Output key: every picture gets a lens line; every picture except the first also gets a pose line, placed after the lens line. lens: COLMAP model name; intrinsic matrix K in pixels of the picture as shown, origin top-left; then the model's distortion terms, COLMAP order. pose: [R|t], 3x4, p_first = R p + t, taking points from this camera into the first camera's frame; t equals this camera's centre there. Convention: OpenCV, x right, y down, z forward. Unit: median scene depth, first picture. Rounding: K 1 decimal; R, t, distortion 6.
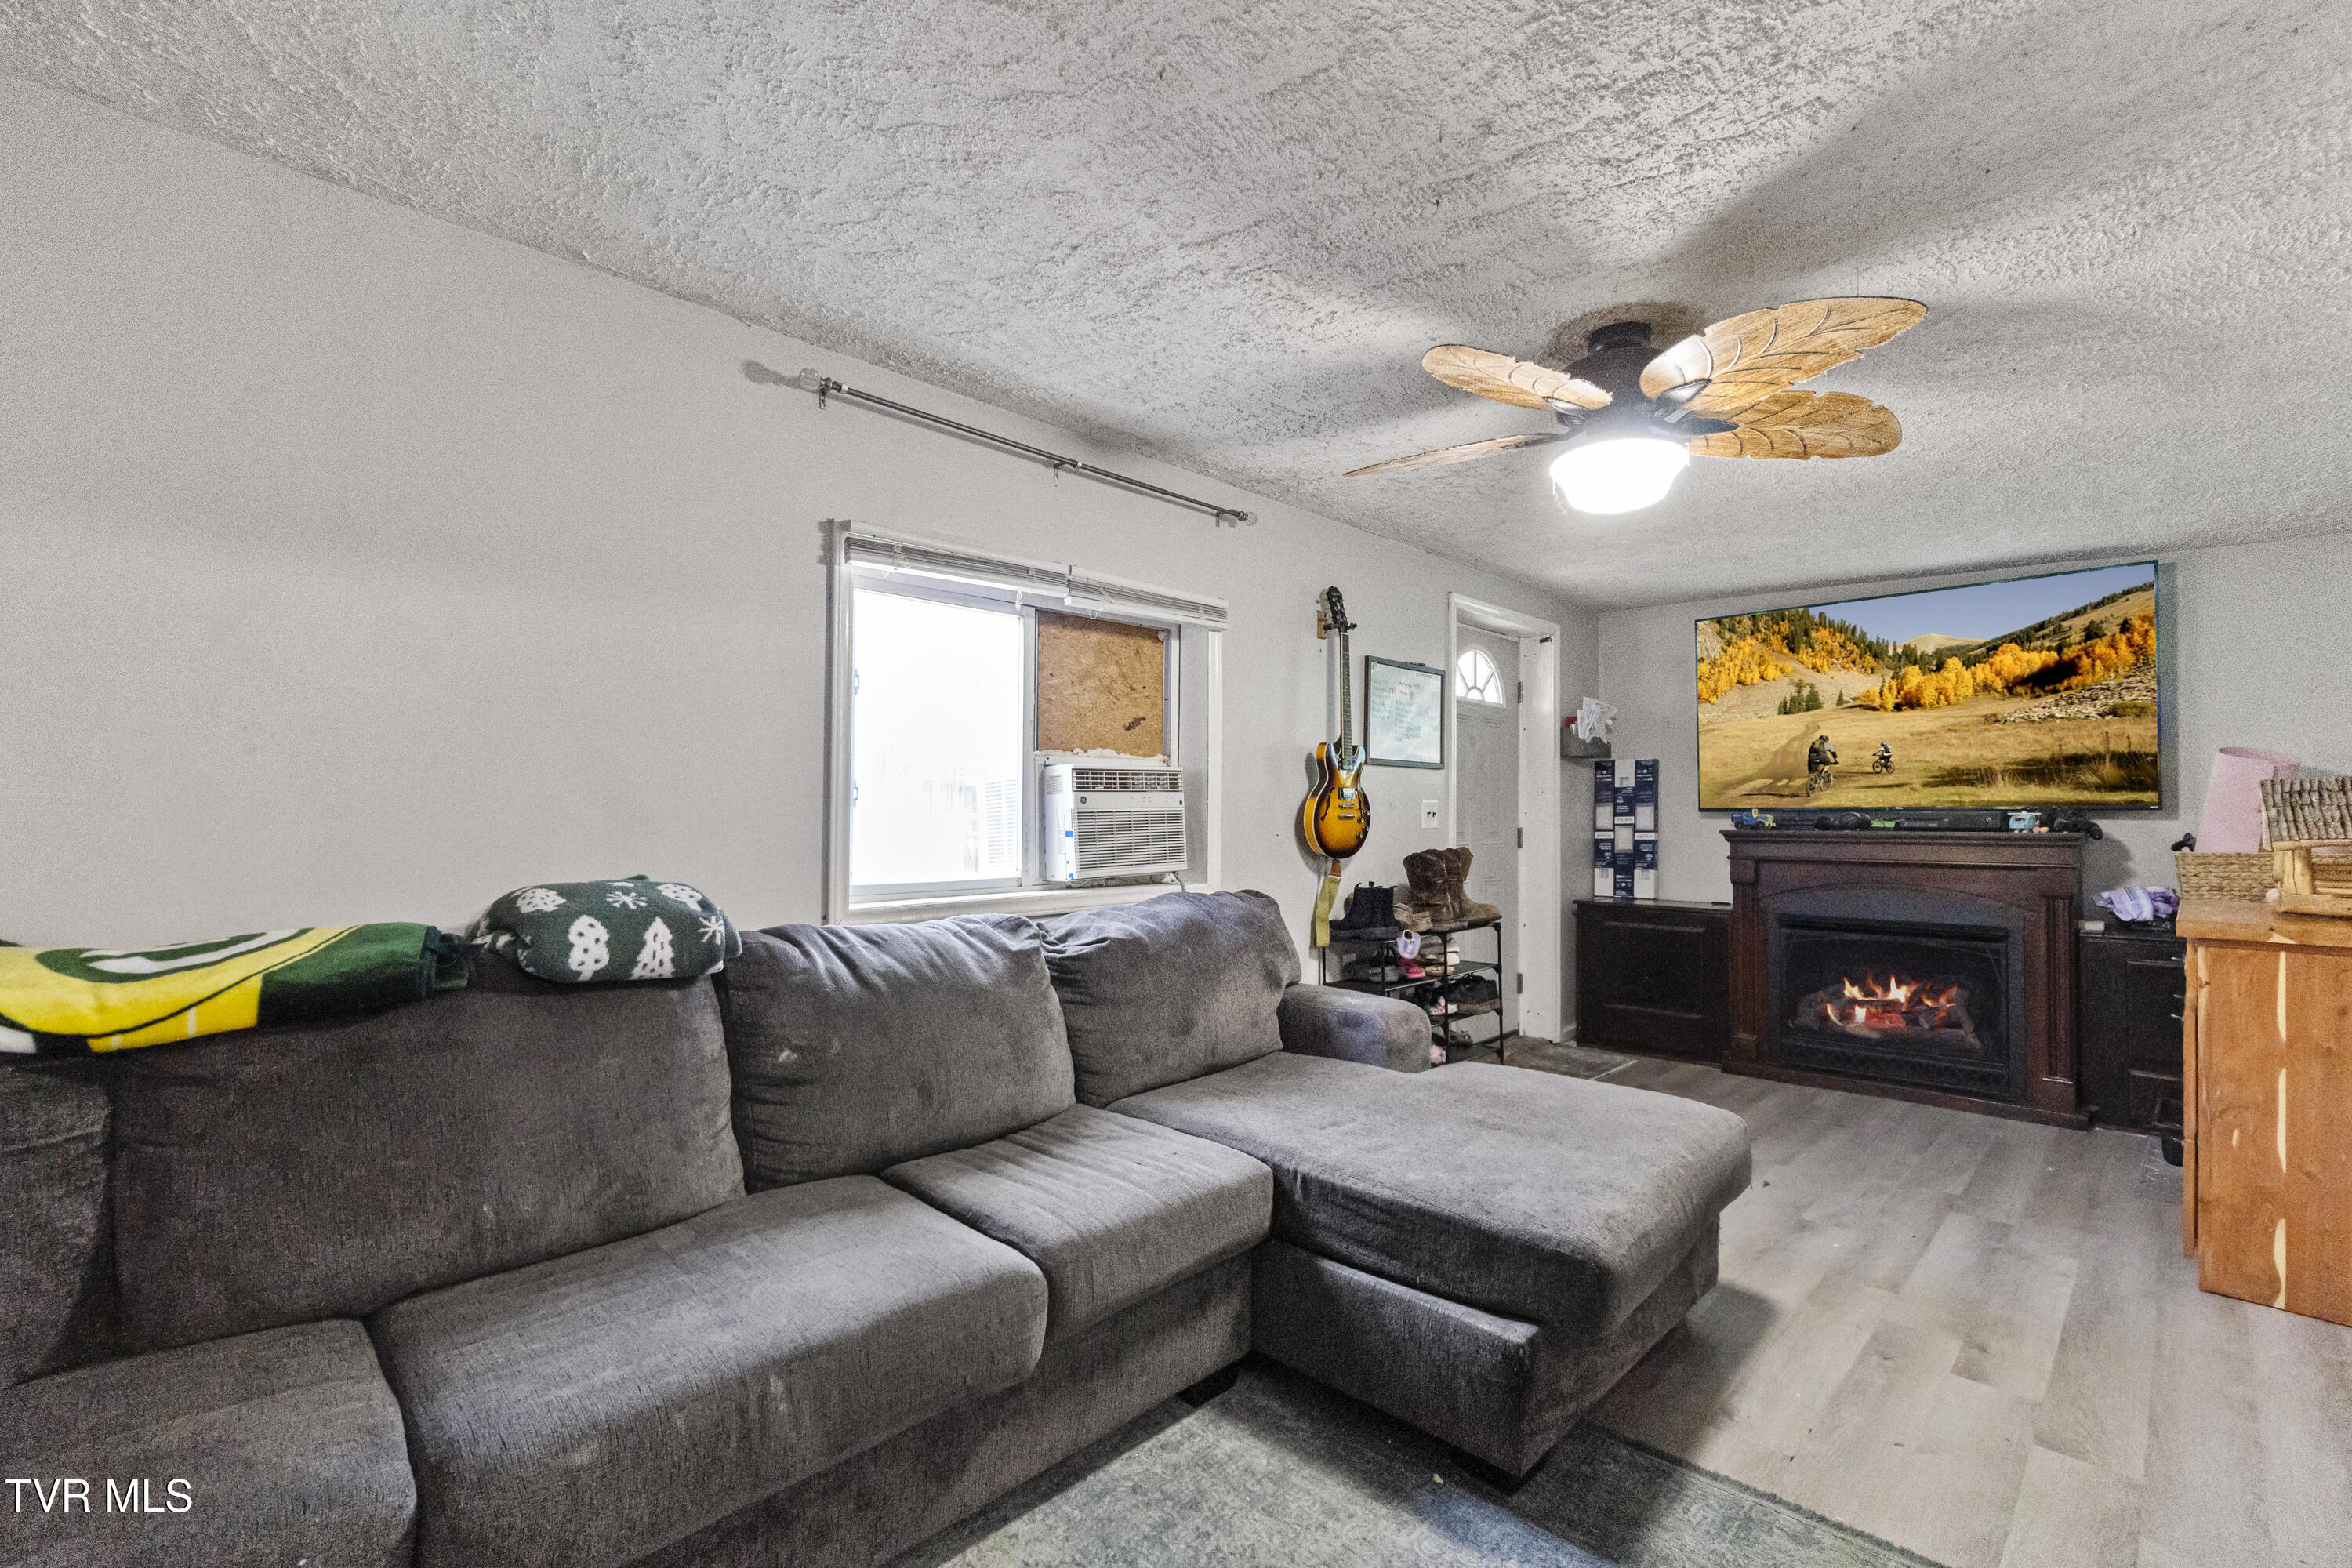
lens RADIAL K [[1024.6, 0, 1186.3], [0, 1024.6, 797.5], [0, 0, 1]] dist [-0.006205, 0.001760]
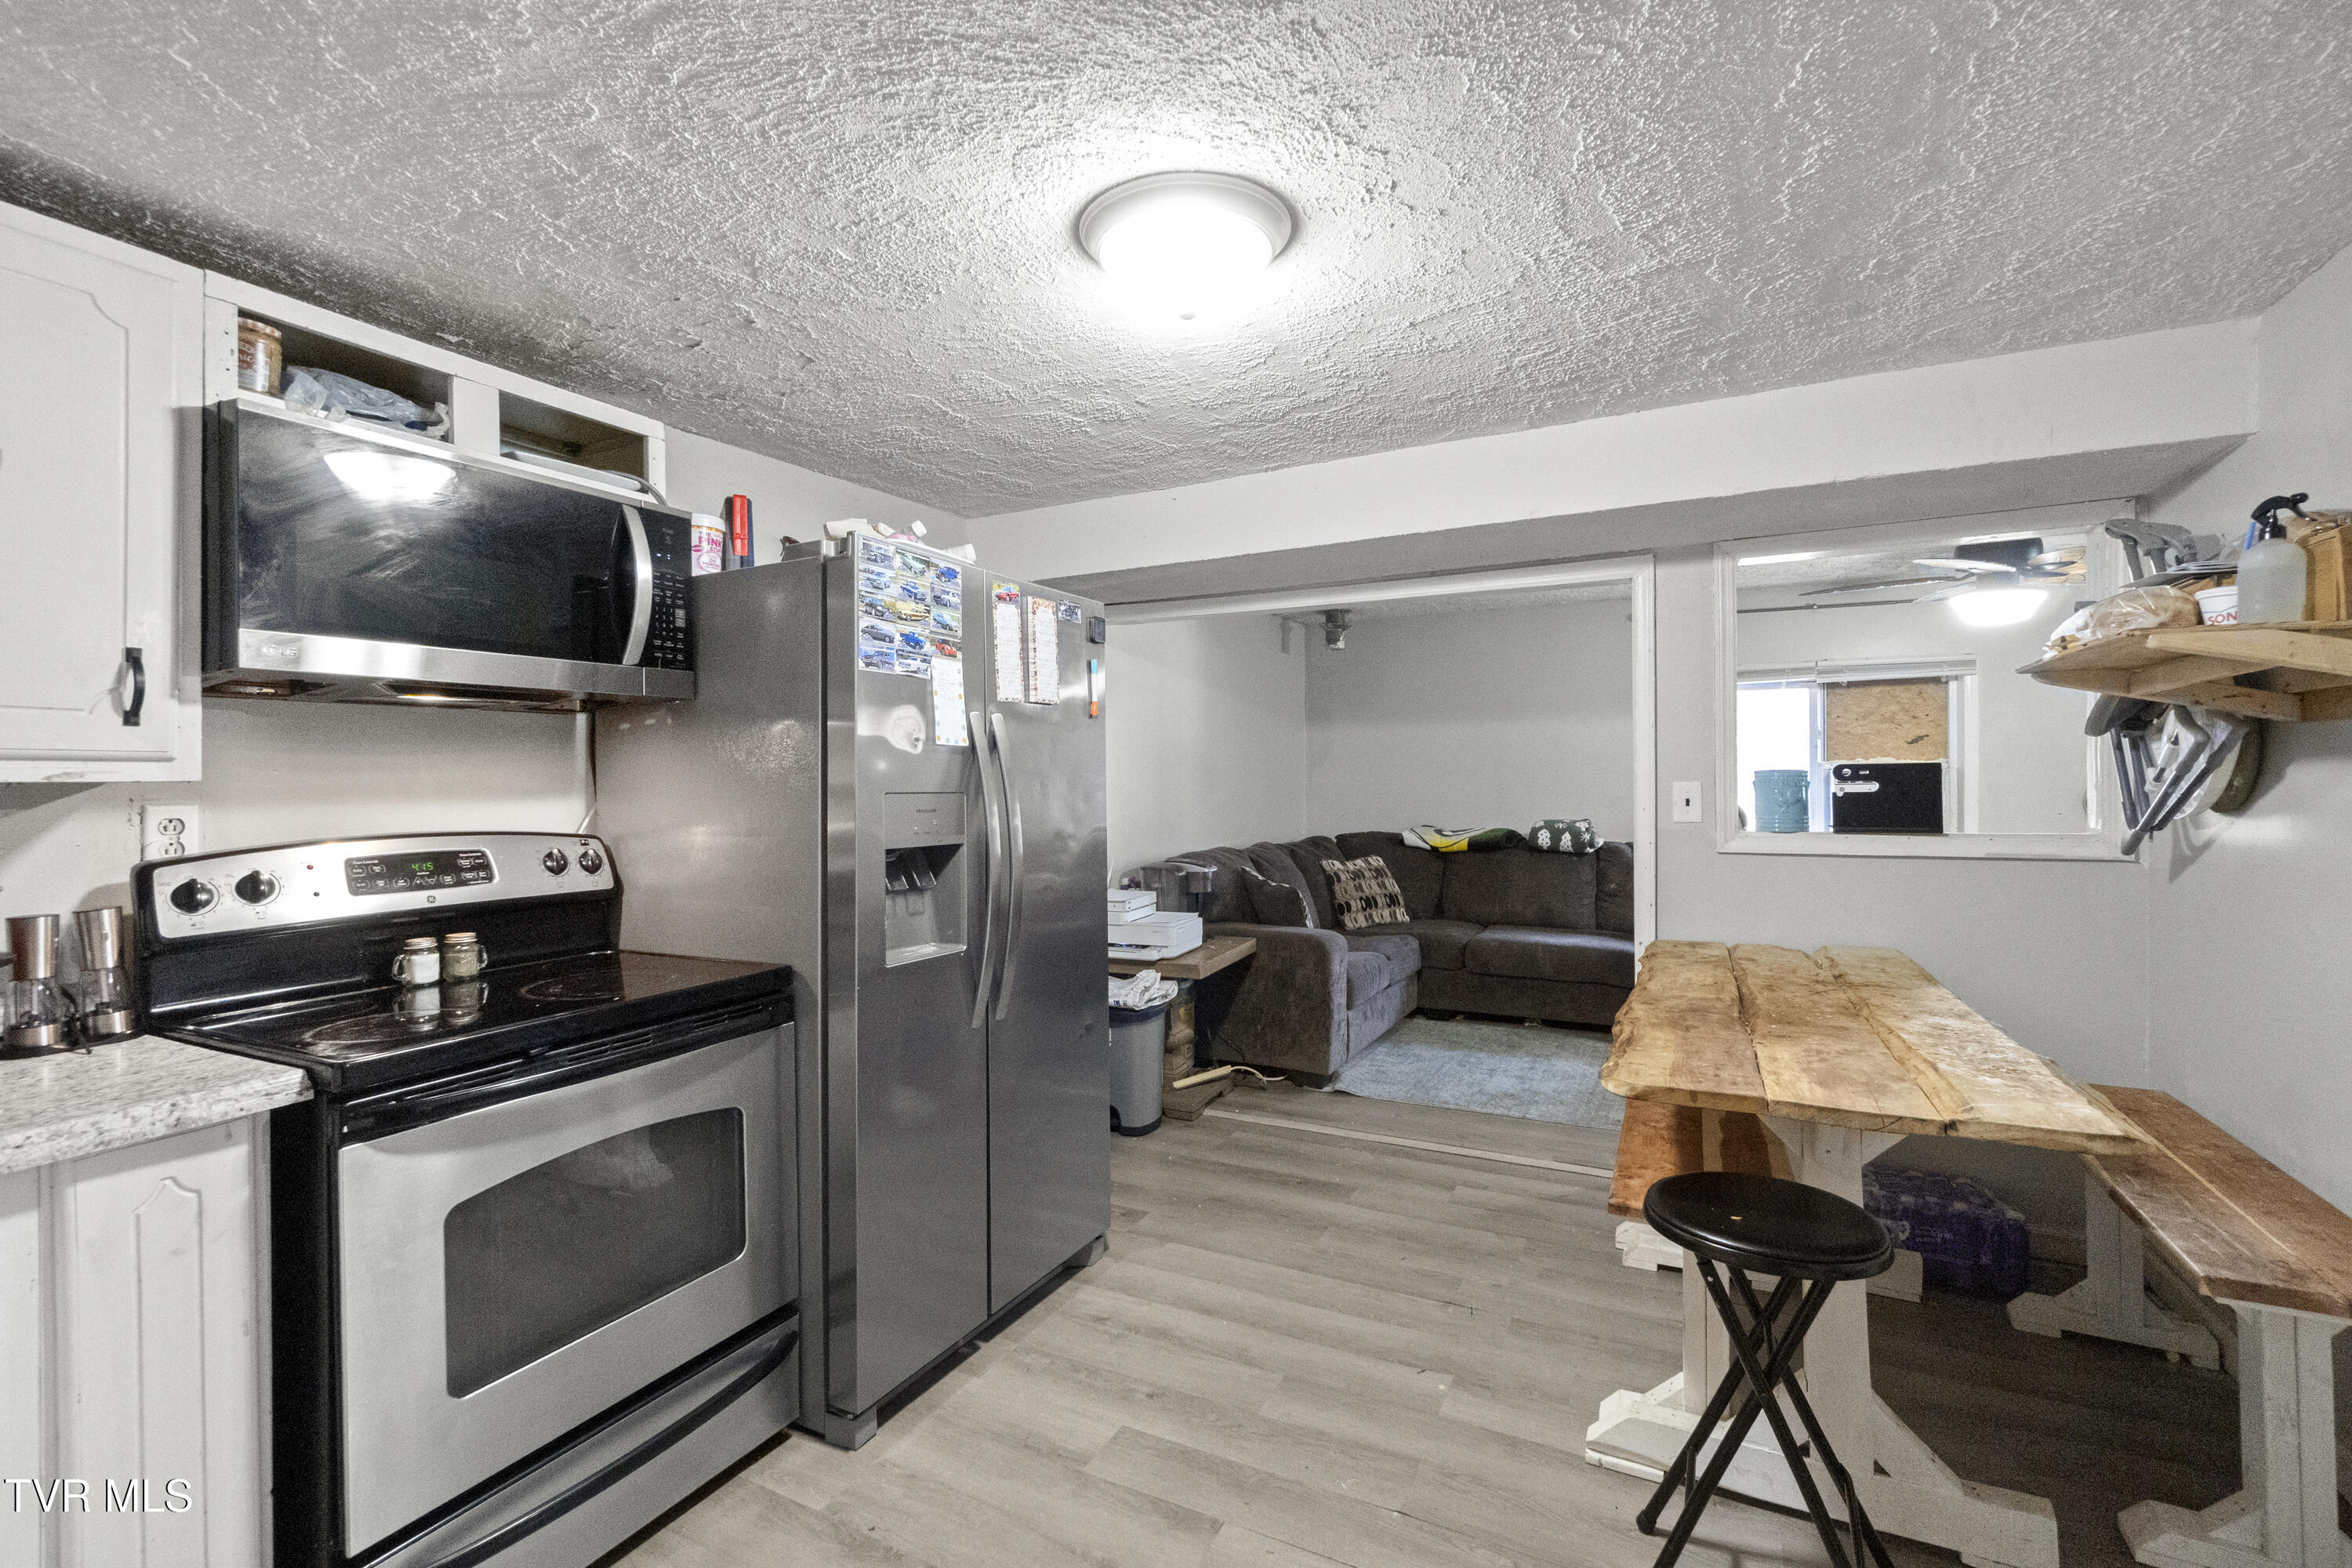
lens RADIAL K [[1024.6, 0, 1179.7], [0, 1024.6, 778.4], [0, 0, 1]] dist [-0.006205, 0.001760]
pose [[0.308938, -0.007439, -0.951053, 1.862294], [0.017451, 0.999845, -0.002152, -0.049397], [0.950922, -0.015932, 0.309020, -0.952778]]
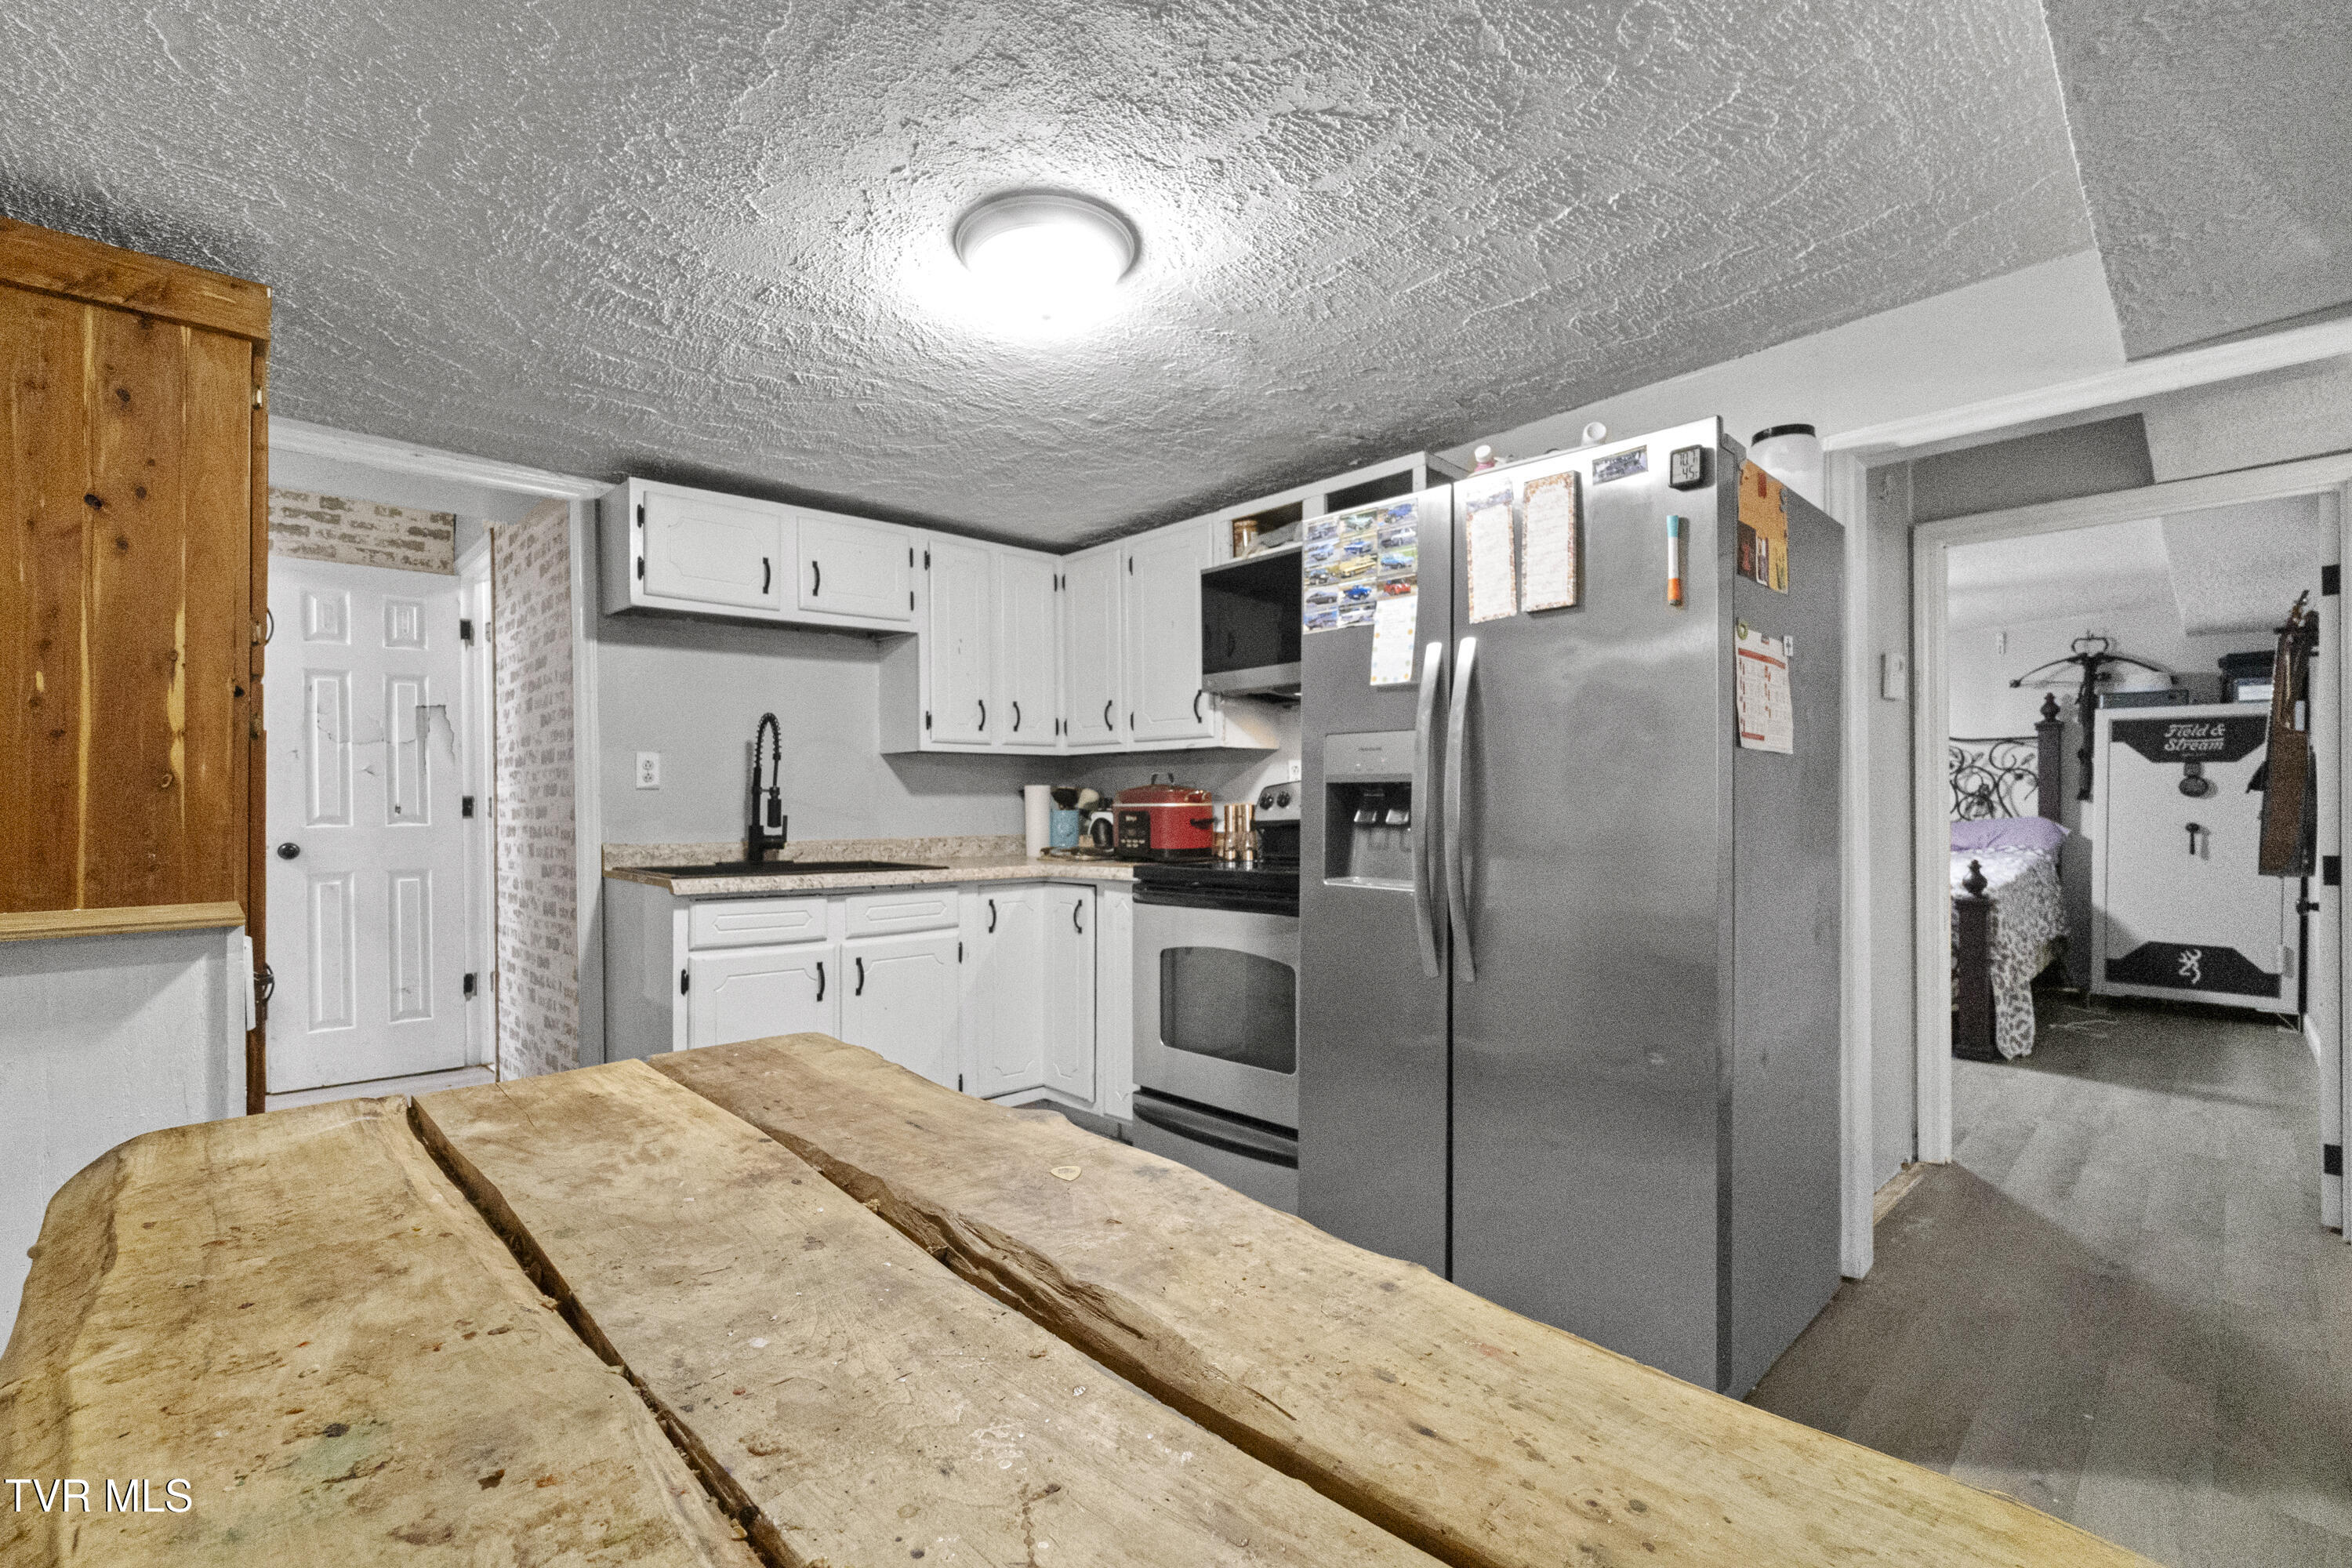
lens RADIAL K [[1024.6, 0, 1160.0], [0, 1024.6, 813.8], [0, 0, 1]] dist [-0.006205, 0.001760]
pose [[-0.999601, -0.004771, 0.027846, 0.976456], [-0.004813, 0.999987, -0.001443, 0.050787], [-0.027839, -0.001577, -0.999611, 0.249153]]
